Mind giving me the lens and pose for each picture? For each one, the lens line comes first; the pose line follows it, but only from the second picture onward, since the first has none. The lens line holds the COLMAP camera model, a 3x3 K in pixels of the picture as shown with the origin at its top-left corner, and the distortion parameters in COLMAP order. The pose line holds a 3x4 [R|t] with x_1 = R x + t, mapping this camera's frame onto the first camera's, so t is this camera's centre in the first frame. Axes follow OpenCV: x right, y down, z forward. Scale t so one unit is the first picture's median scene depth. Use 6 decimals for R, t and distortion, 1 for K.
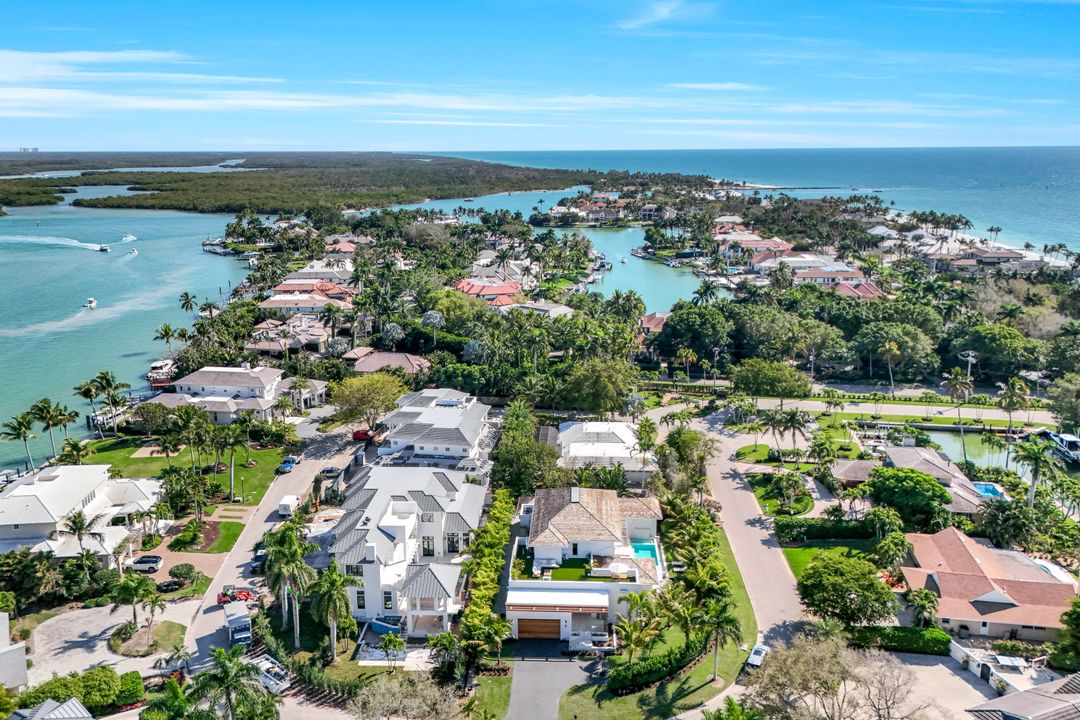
lens RADIAL K [[824.2, 0, 543.5], [0, 824.2, 316.1], [0, 0, 1]] dist [0.085775, -0.086974]
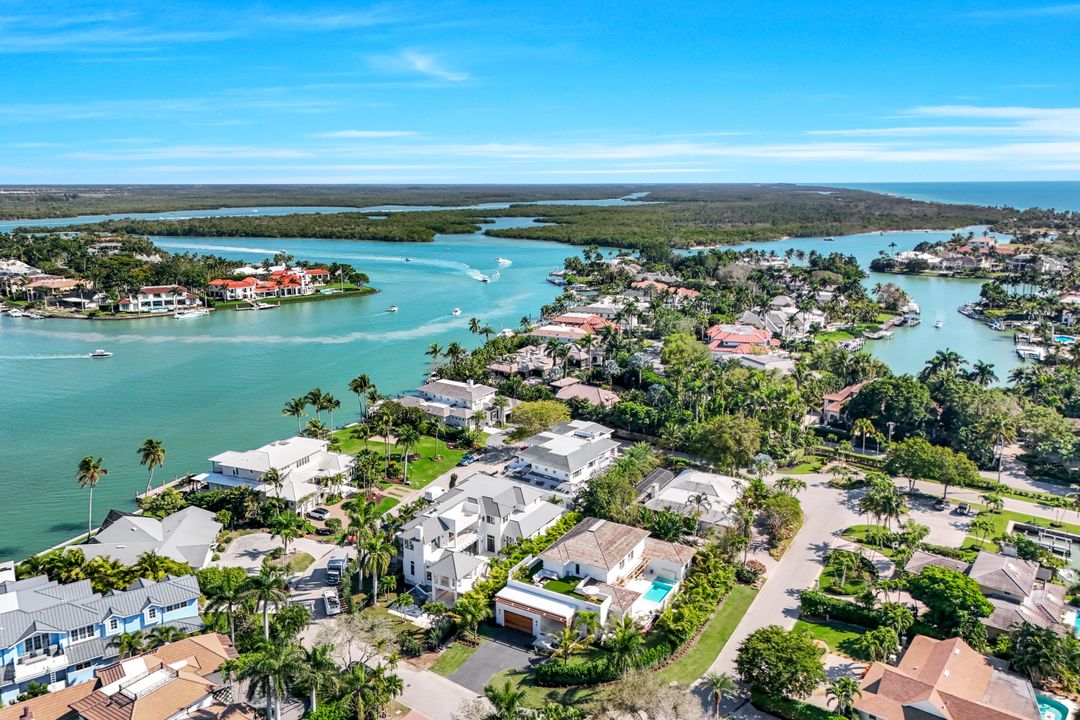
lens RADIAL K [[824.2, 0, 543.5], [0, 824.2, 316.1], [0, 0, 1]] dist [0.085775, -0.086974]
pose [[0.880604, 0.079969, -0.467056, 0.541350], [-0.095436, 0.995390, -0.009510, -0.066110], [0.464143, 0.052948, 0.884176, -0.096649]]
